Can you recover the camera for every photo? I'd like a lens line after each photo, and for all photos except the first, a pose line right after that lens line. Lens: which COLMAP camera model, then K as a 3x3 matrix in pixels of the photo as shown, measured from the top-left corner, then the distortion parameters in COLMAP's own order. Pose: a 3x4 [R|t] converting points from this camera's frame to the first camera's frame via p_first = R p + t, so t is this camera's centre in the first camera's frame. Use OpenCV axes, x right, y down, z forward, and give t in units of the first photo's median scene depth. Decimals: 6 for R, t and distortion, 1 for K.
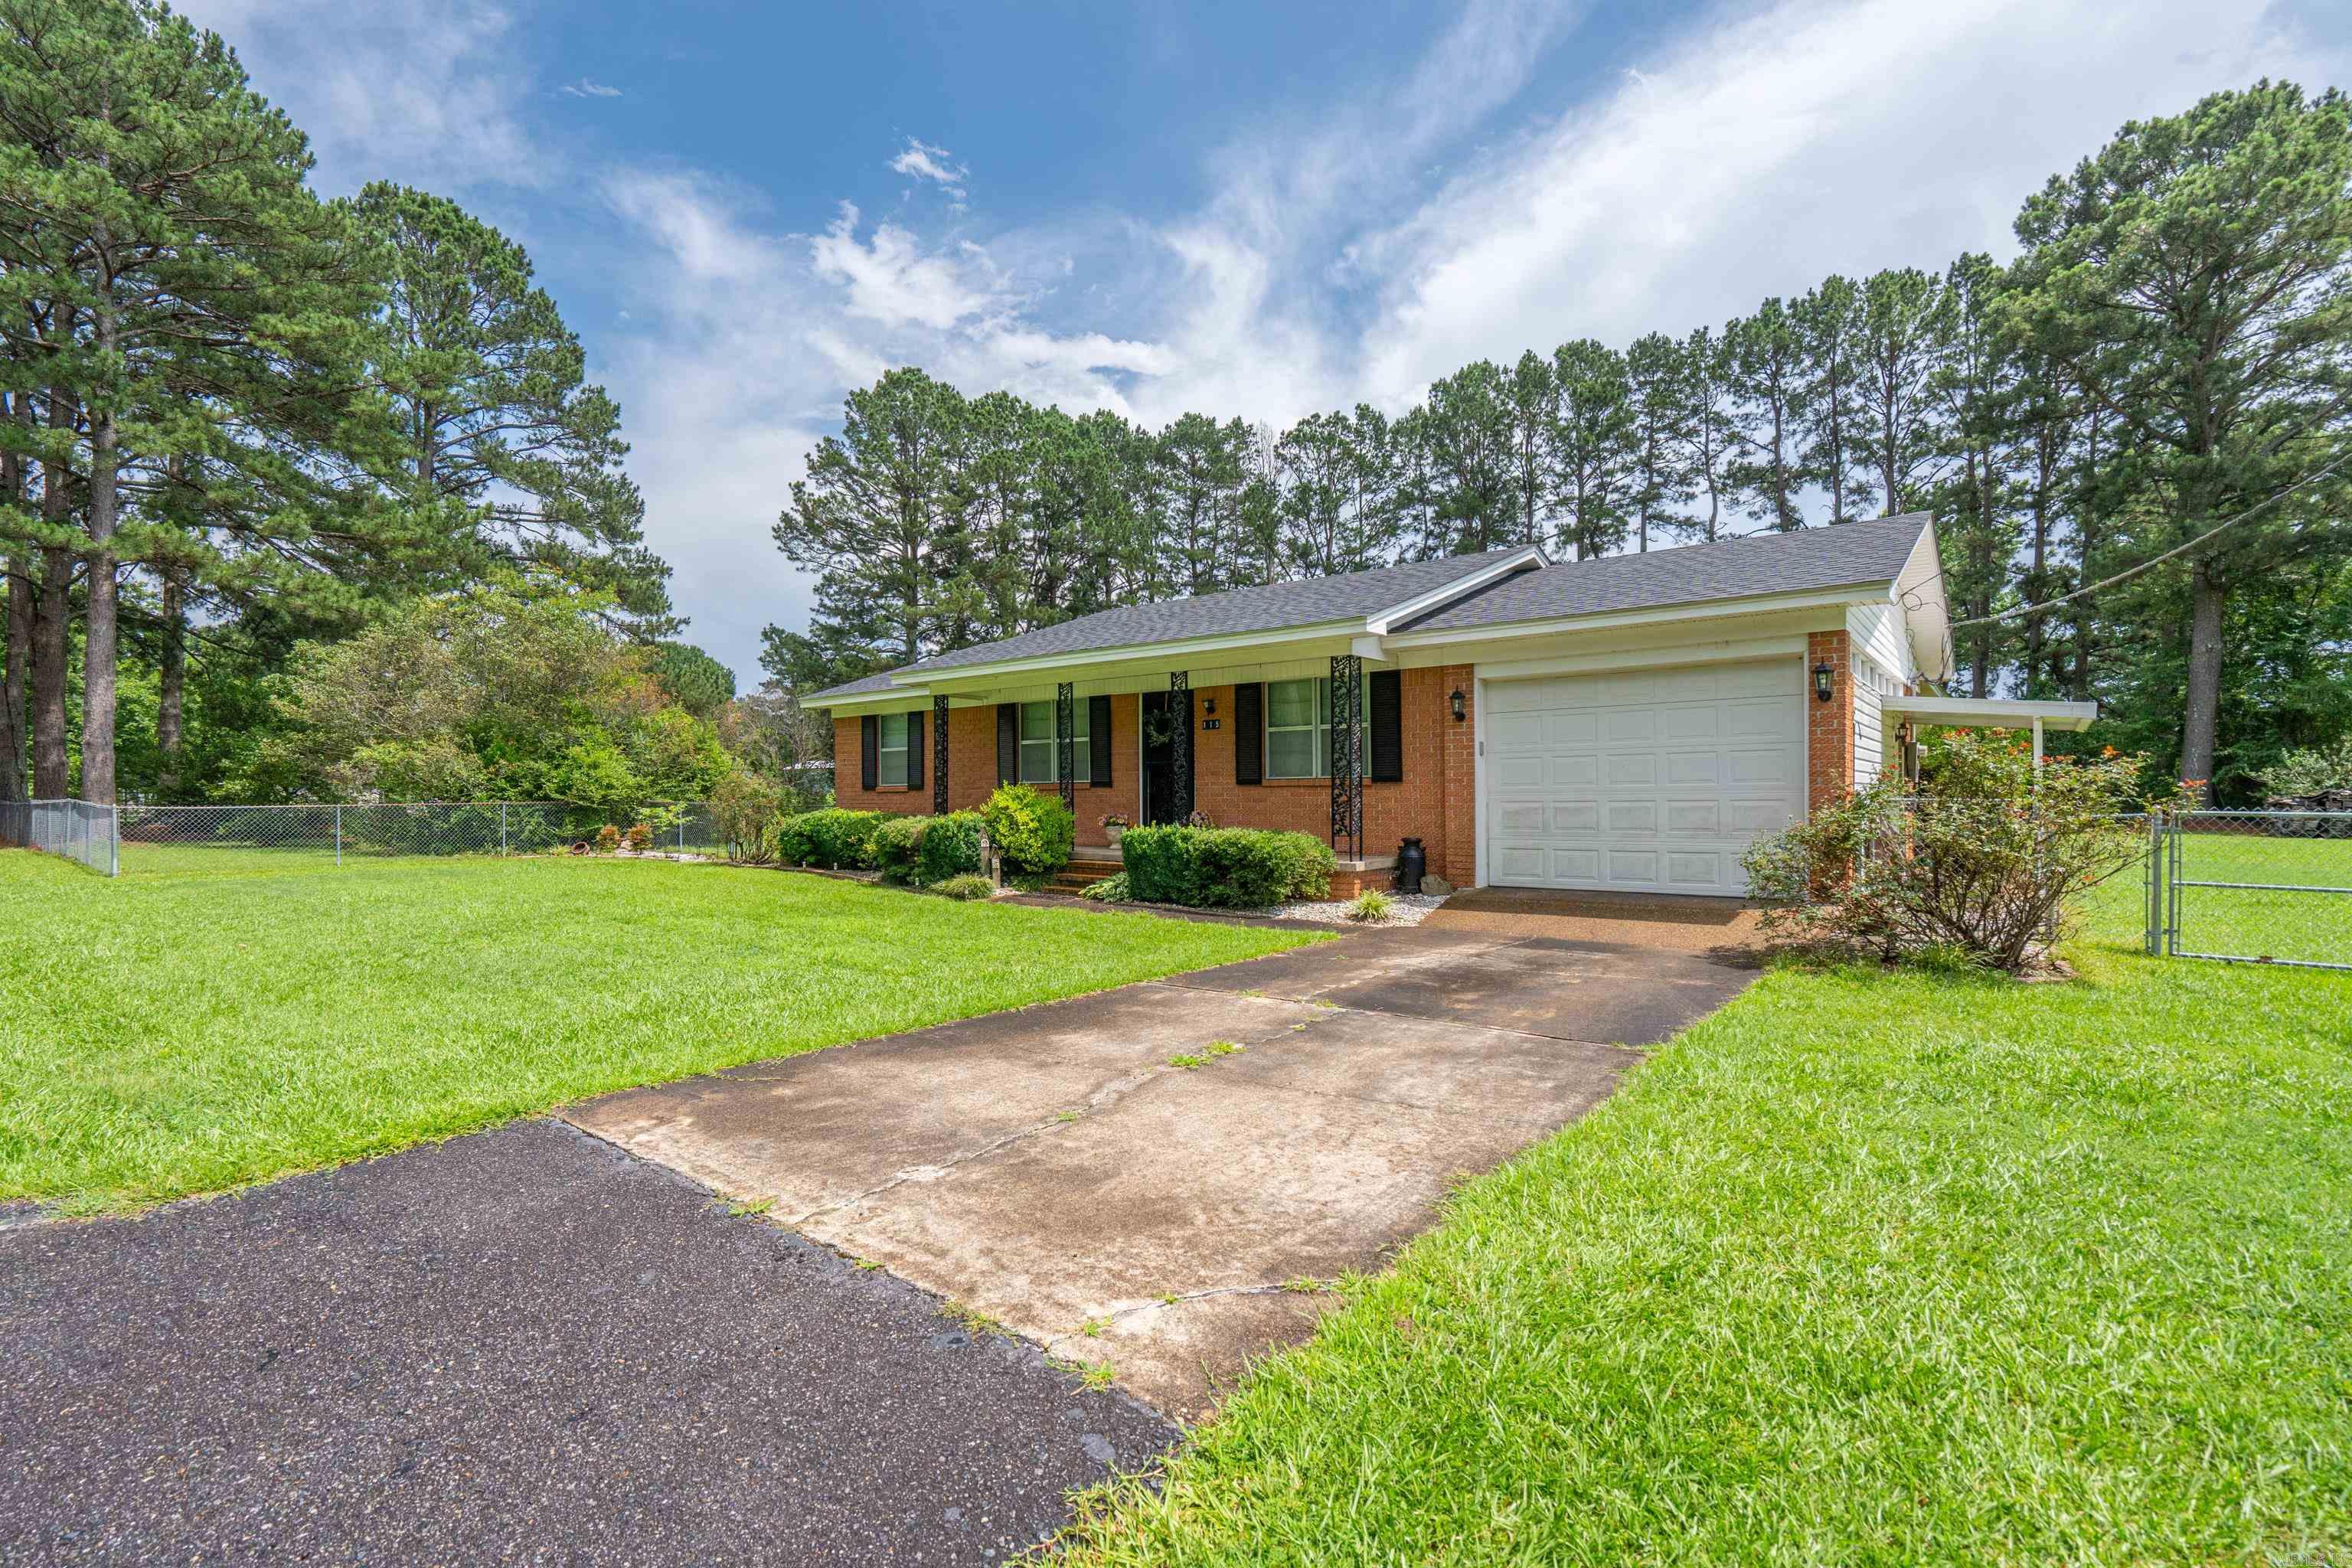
lens RADIAL K [[1059.0, 0, 1182.3], [0, 1059.0, 781.3], [0, 0, 1]] dist [-0.001709, 0.000147]
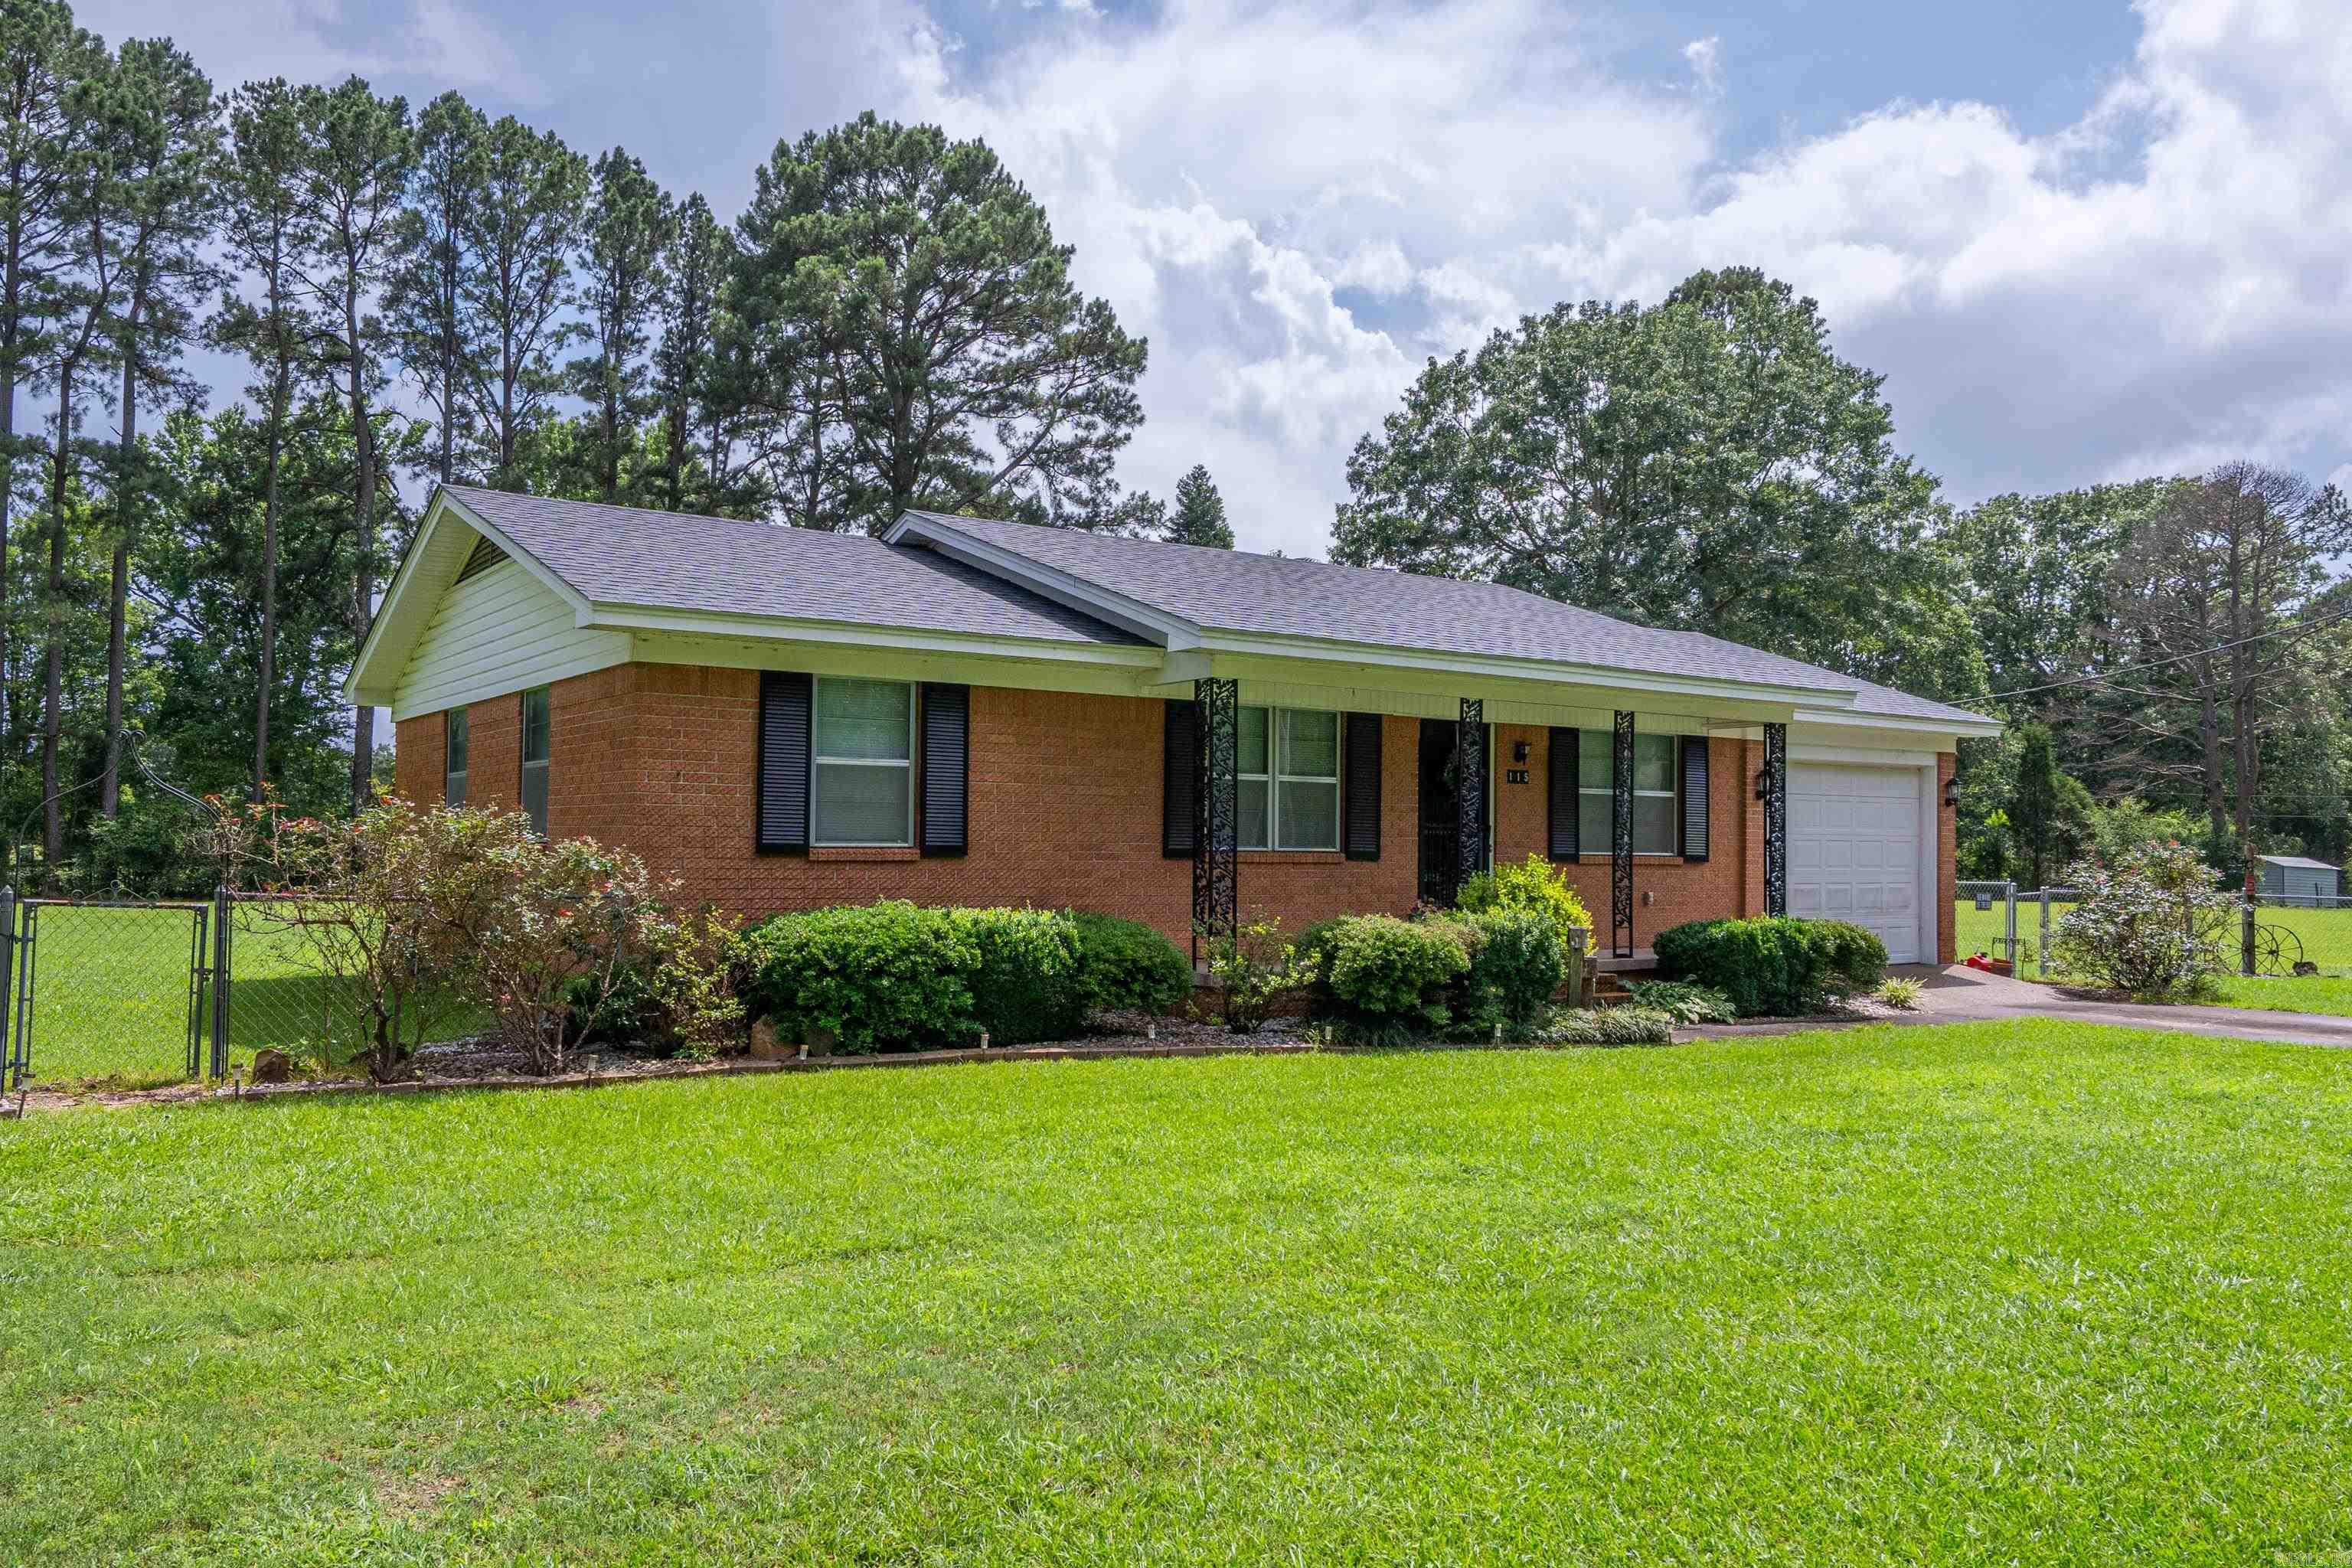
lens RADIAL K [[1758.6, 0, 1278.4], [0, 1758.6, 757.0], [0, 0, 1]] dist [0.020401, -0.019853]
pose [[0.272937, 0.072987, 0.959259, -1.211140], [-0.013771, 0.997312, -0.071964, 0.022141], [-0.961933, 0.006432, 0.273208, 0.862612]]
